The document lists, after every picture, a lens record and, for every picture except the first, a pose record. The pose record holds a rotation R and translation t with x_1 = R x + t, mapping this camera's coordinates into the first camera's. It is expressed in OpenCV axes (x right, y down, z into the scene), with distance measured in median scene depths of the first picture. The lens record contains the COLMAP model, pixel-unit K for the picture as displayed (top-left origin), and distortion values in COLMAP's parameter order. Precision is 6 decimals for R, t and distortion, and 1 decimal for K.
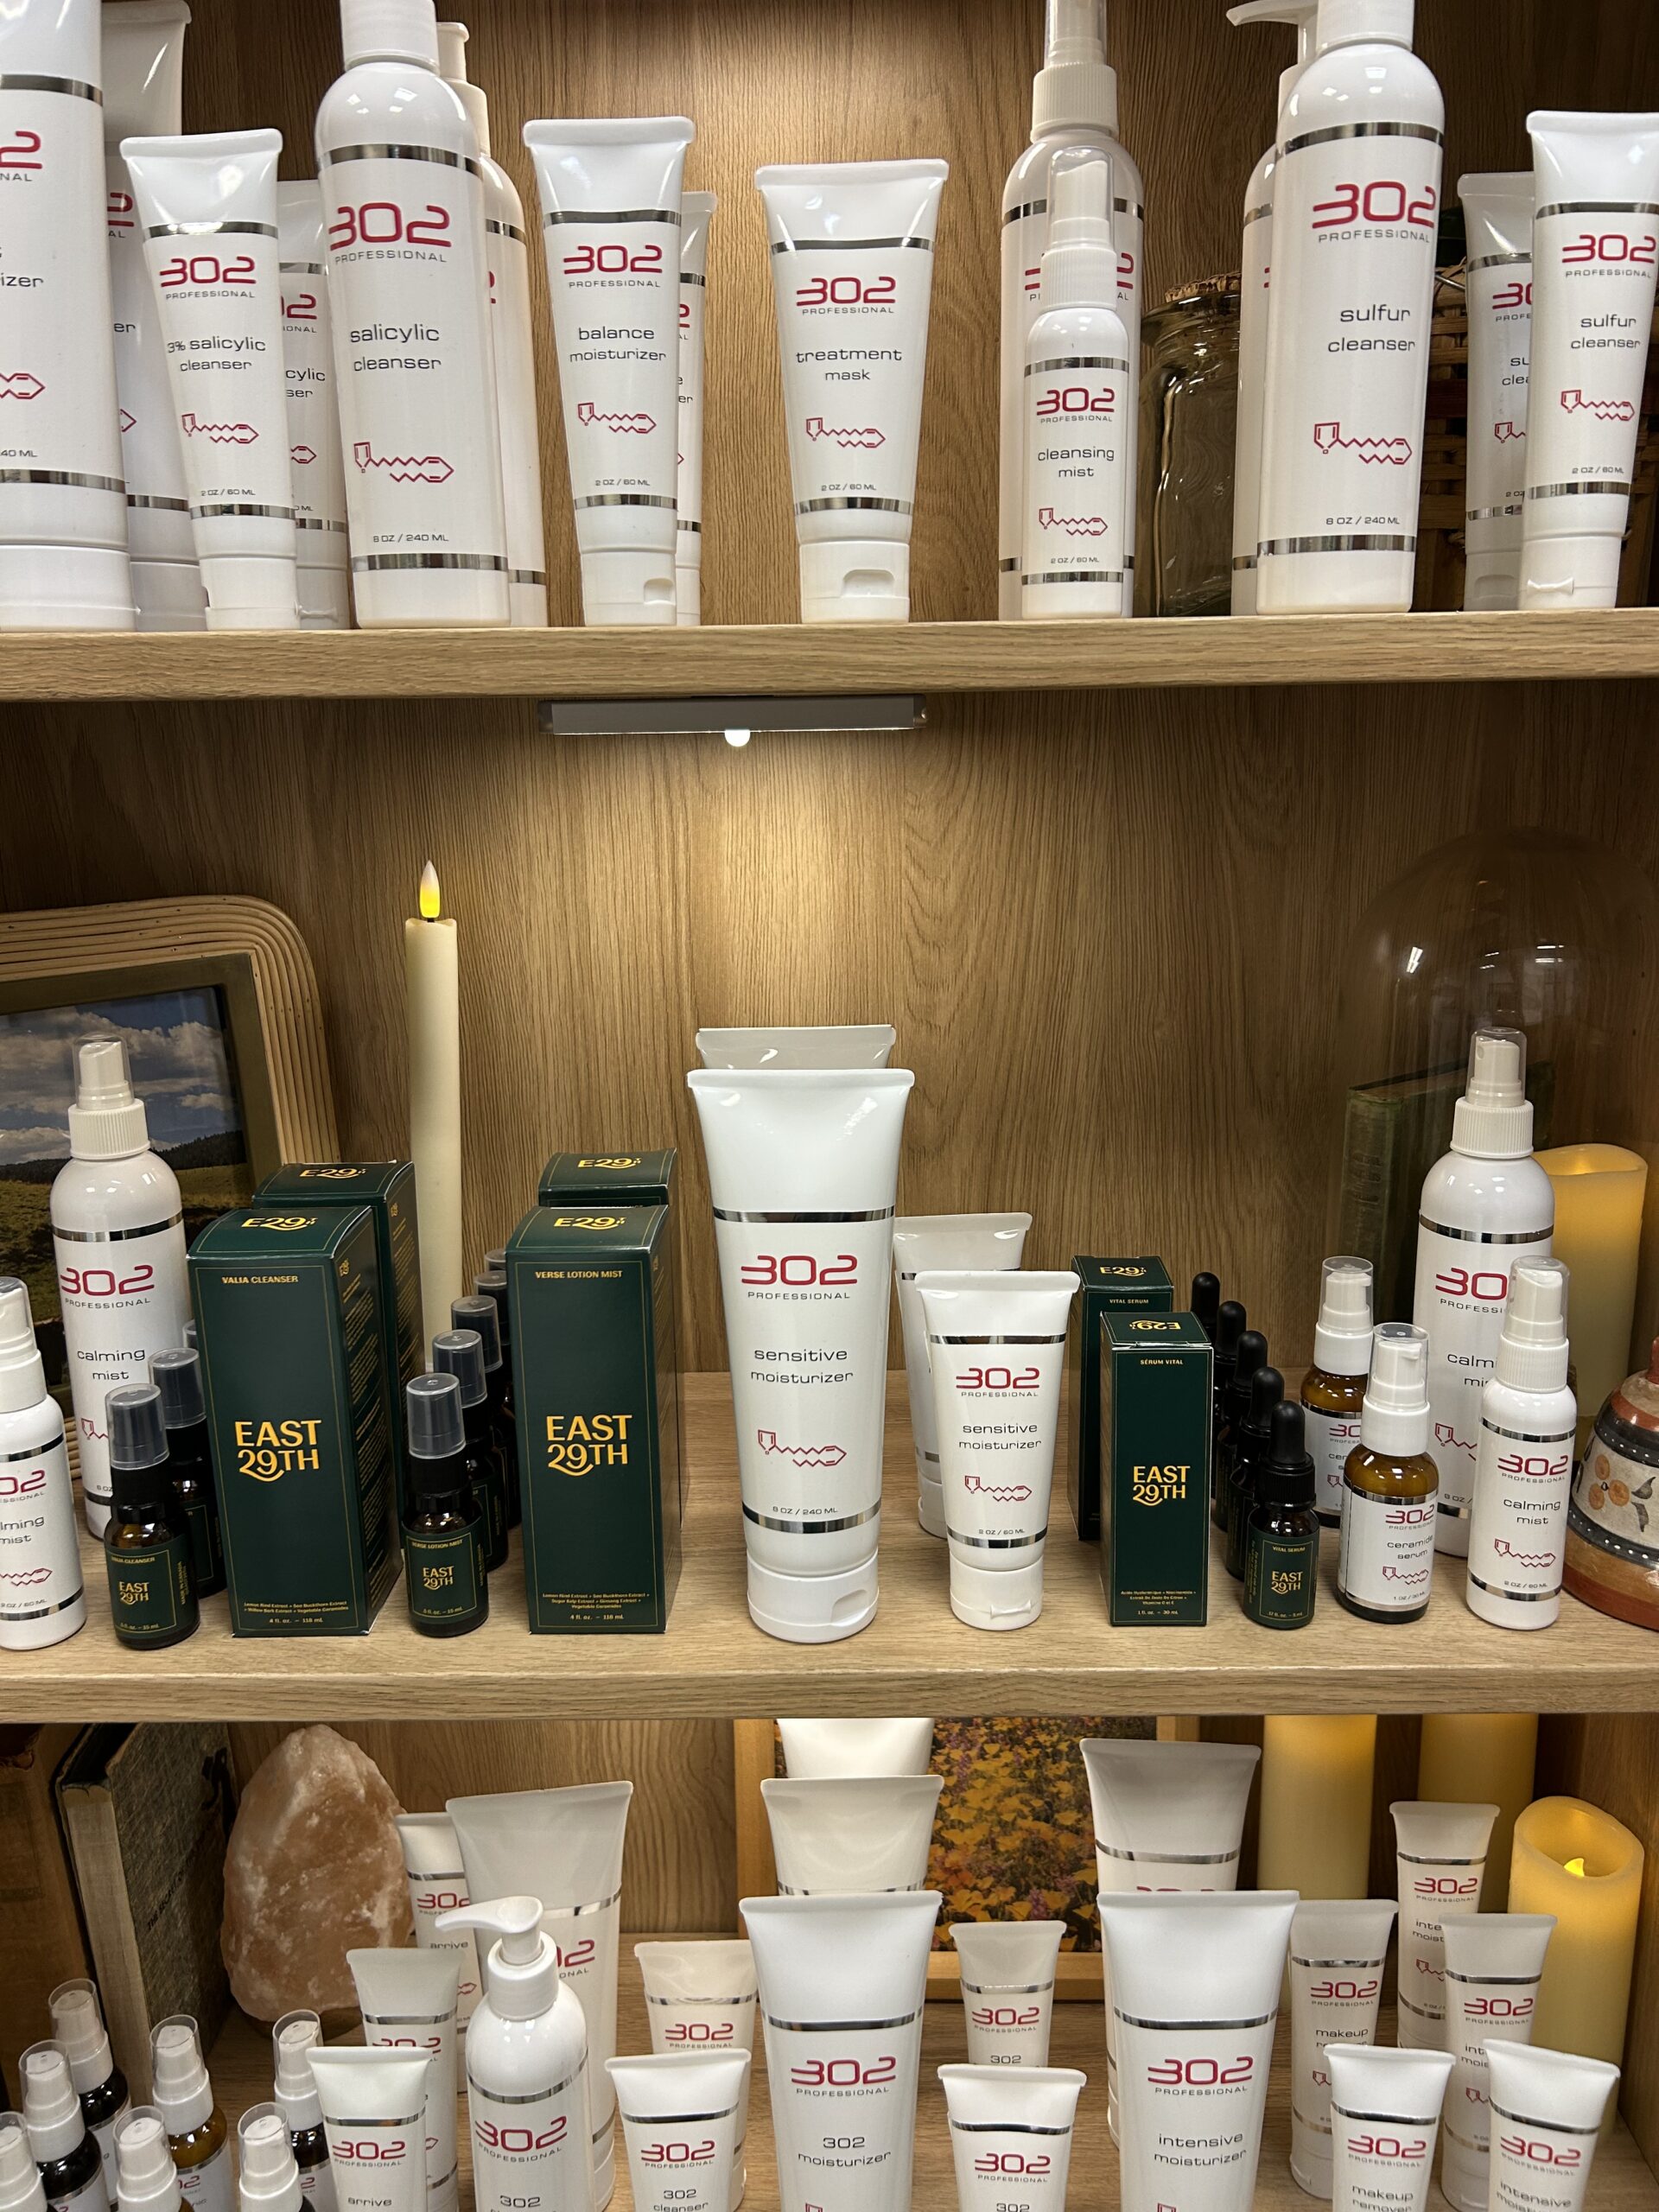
lens RADIAL K [[1645.8, 0, 832.7], [0, 1645.8, 1120.5], [0, 0, 1]] dist [0.022173, -0.010058]
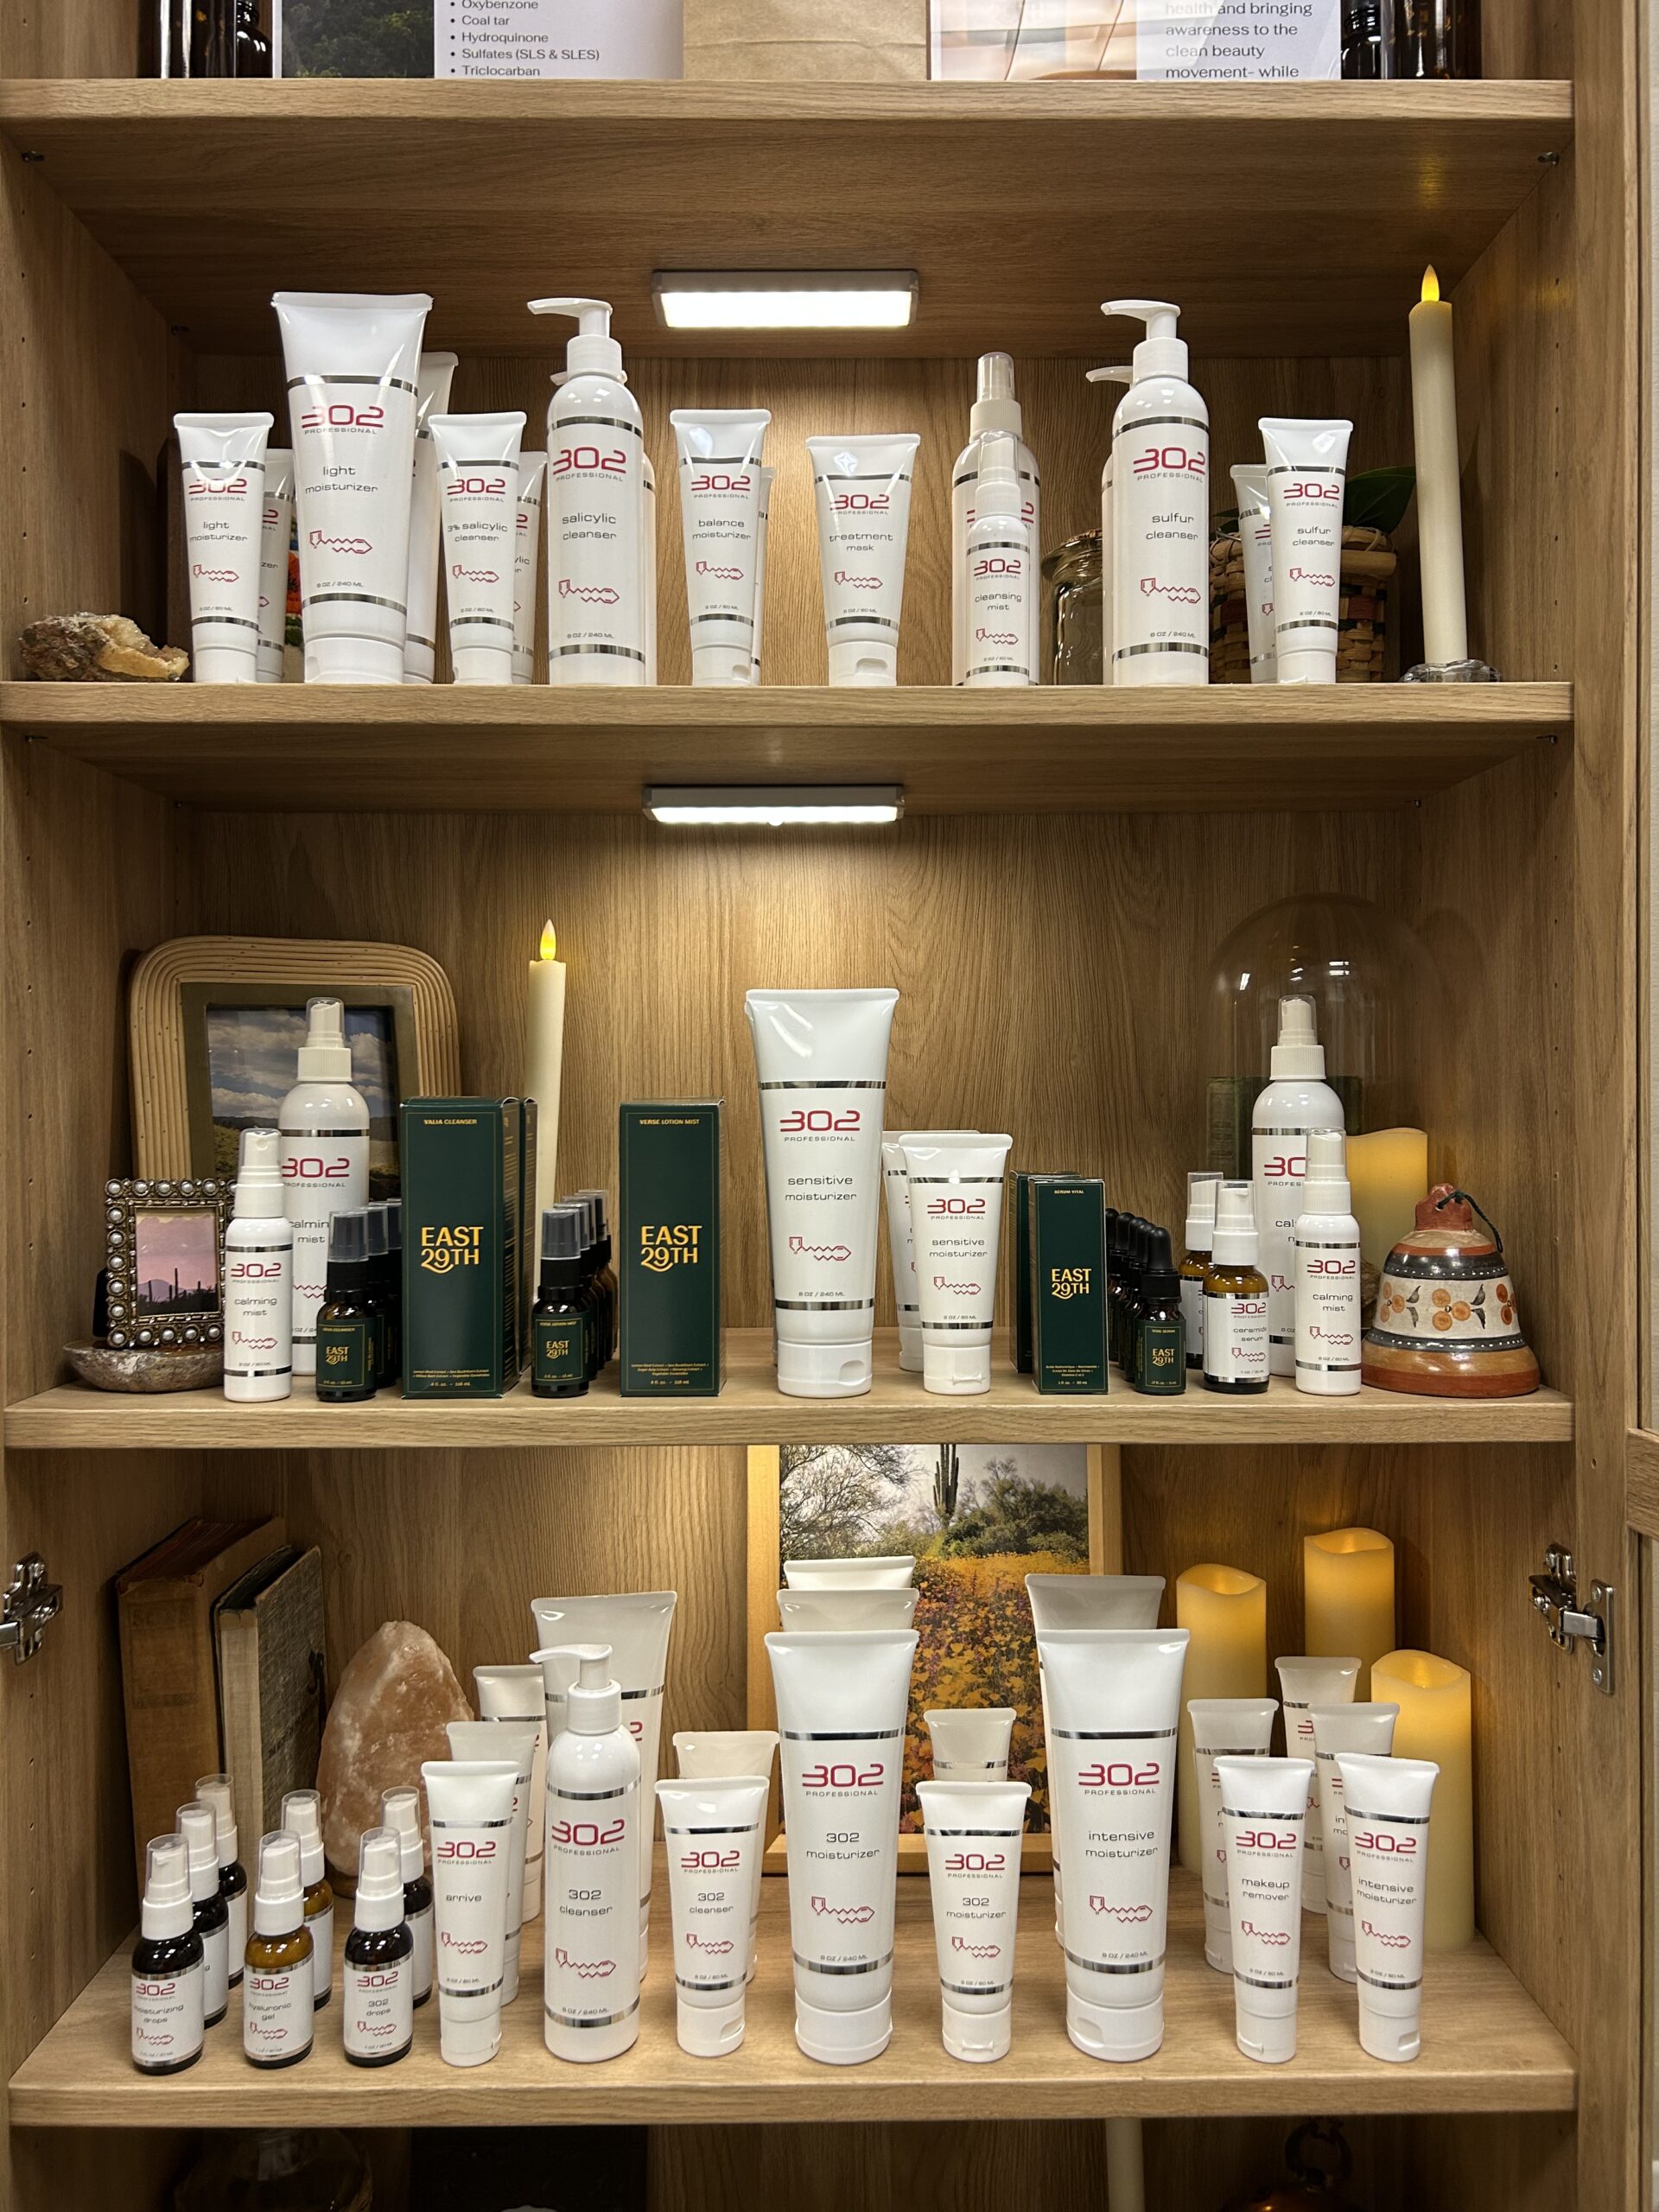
lens RADIAL K [[1654.4, 0, 828.3], [0, 1654.4, 1139.6], [0, 0, 1]] dist [0.076533, -0.126353]
pose [[0.999733, 0.012851, 0.019213, -0.038511], [-0.008071, 0.972961, -0.230830, 0.416989], [-0.021659, 0.230613, 0.972804, -0.400271]]
